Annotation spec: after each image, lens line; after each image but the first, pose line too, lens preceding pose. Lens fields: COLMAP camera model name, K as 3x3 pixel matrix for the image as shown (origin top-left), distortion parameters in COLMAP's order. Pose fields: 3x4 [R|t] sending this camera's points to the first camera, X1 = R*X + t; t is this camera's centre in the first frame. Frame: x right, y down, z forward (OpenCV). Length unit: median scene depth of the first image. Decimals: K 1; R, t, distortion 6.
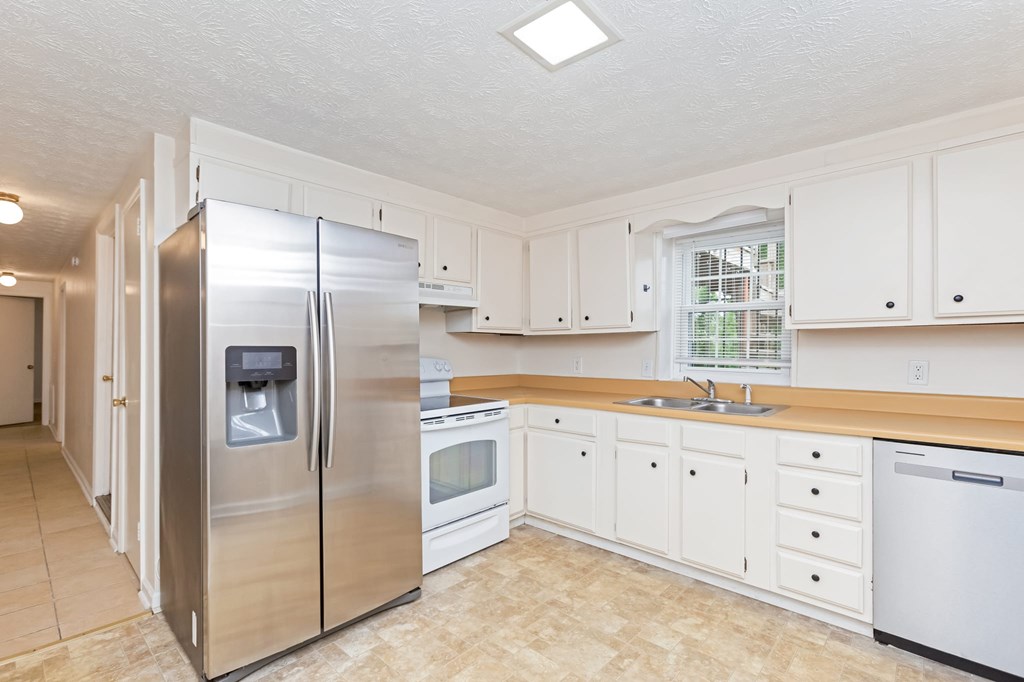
lens RADIAL K [[465.0, 0, 507.4], [0, 465.0, 346.3], [0, 0, 1]] dist [-0.003792, -0.000053]
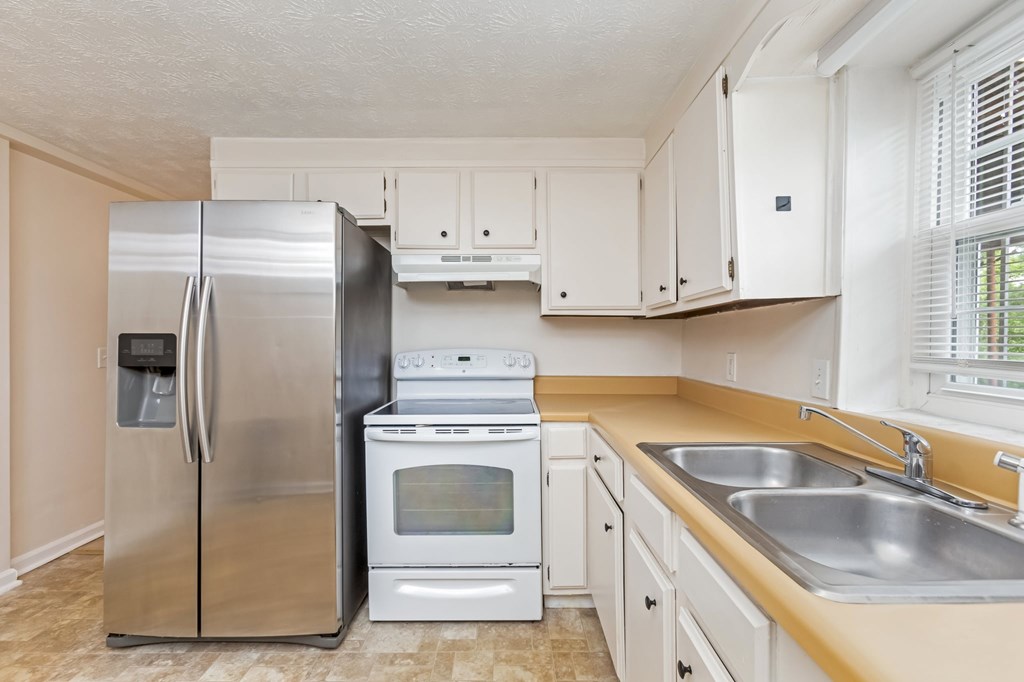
lens RADIAL K [[465.0, 0, 514.0], [0, 465.0, 332.9], [0, 0, 1]] dist [-0.003792, -0.000053]
pose [[0.692356, -0.011783, -0.721460, 0.287275], [0.002272, 0.999897, -0.014150, 0.005560], [0.721553, 0.008157, 0.692311, 0.316383]]
